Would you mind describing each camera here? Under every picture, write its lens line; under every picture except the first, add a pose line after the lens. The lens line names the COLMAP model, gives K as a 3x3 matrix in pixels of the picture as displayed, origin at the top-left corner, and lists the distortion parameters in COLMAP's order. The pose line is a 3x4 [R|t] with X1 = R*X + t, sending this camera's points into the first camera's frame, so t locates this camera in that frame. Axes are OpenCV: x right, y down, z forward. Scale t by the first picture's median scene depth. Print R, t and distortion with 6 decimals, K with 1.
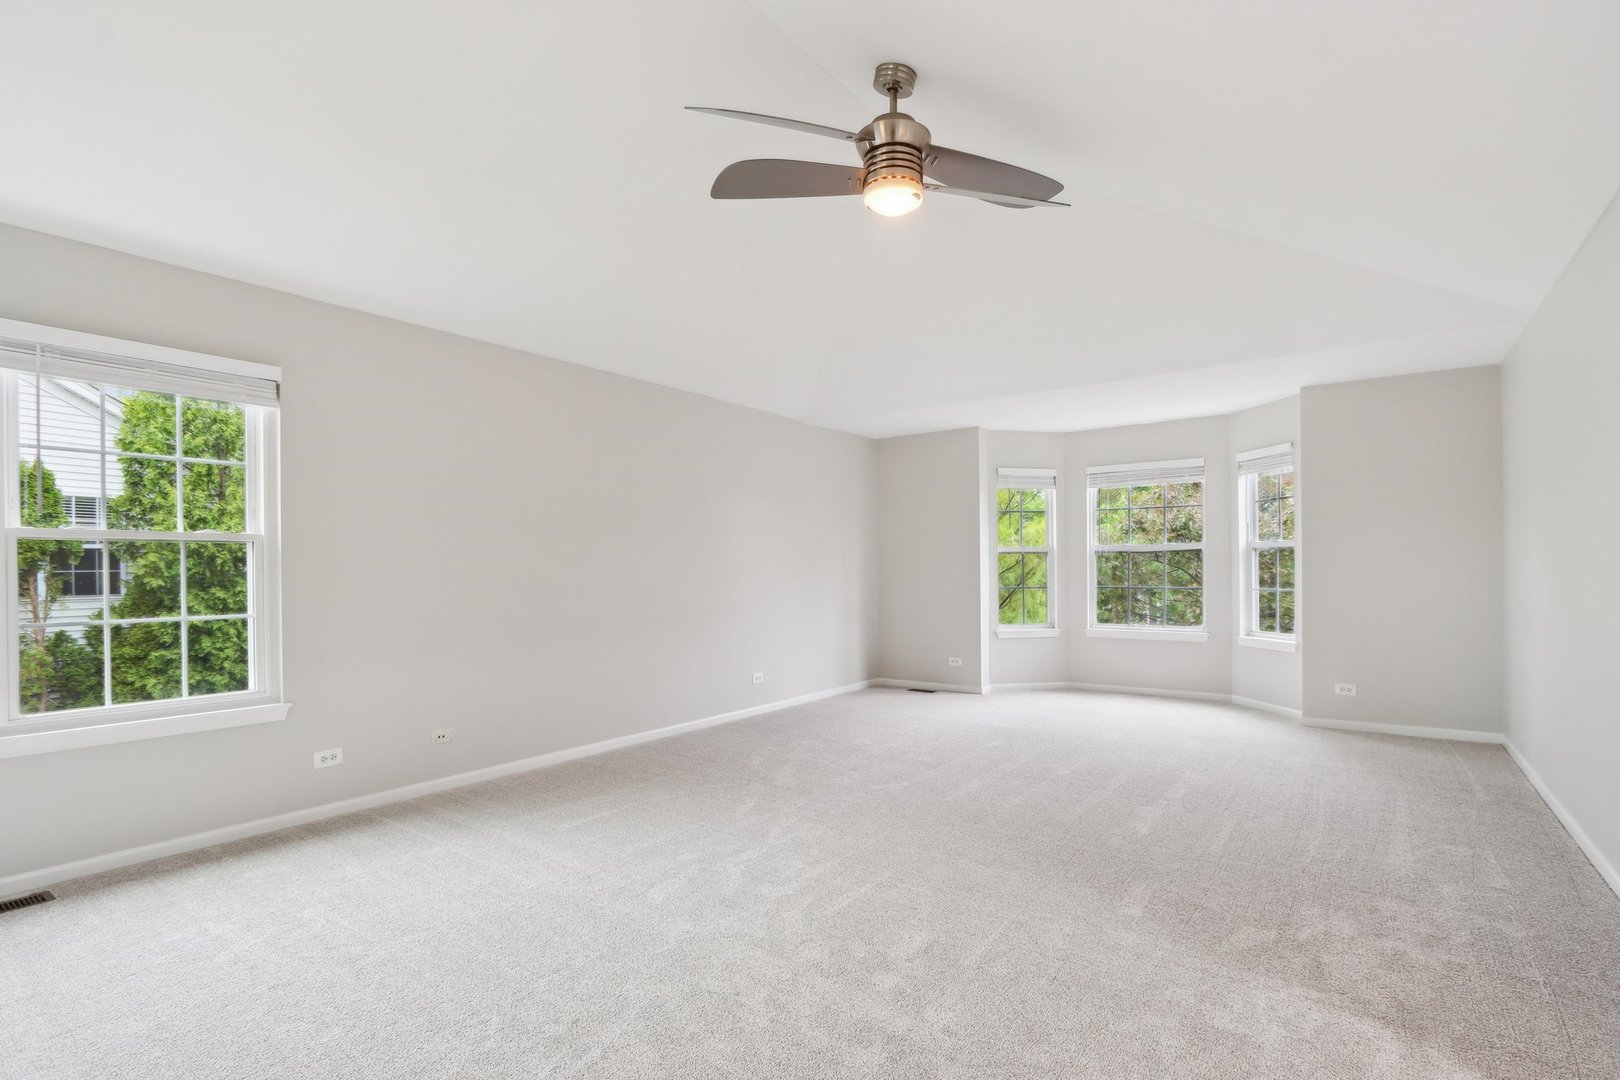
lens RADIAL K [[759.1, 0, 810.5], [0, 759.1, 568.6], [0, 0, 1]] dist [-0.032712, 0.000662]
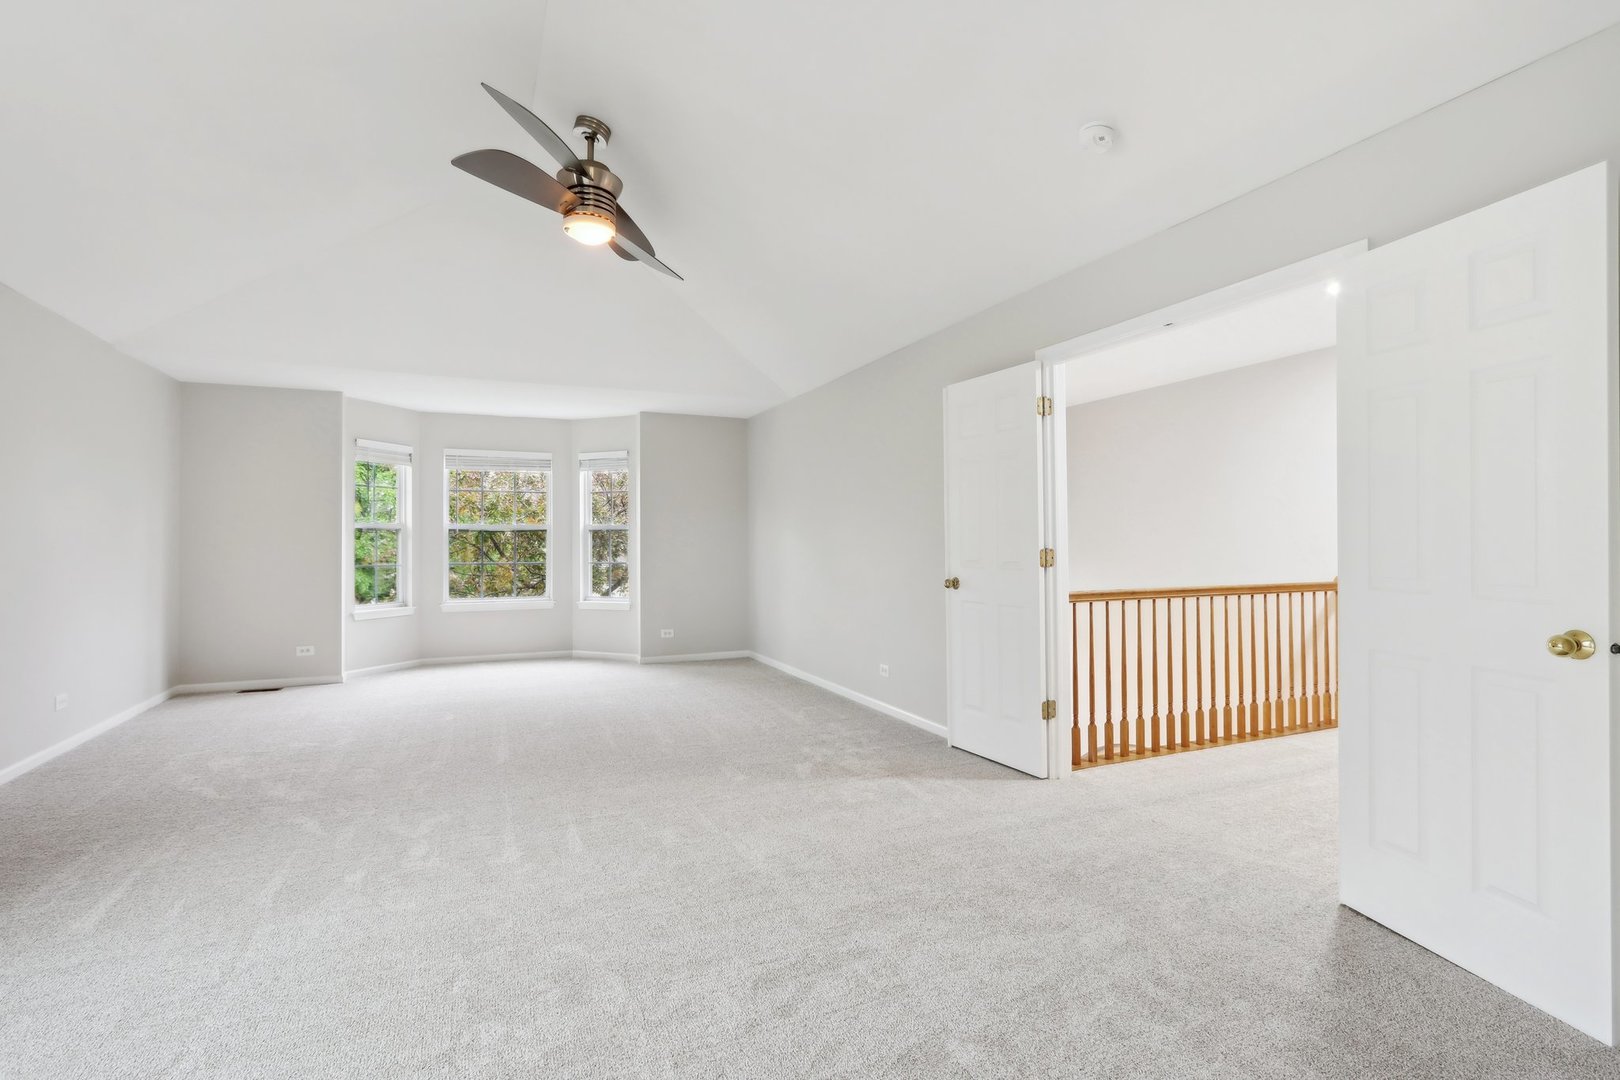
lens RADIAL K [[756.9, 0, 819.9], [0, 756.9, 547.8], [0, 0, 1]] dist [-0.020900, 0.000645]
pose [[0.487884, -0.000818, 0.872908, -0.317761], [-0.002204, 0.999995, 0.002169, -0.001491], [-0.872906, -0.002982, 0.487880, 0.050908]]
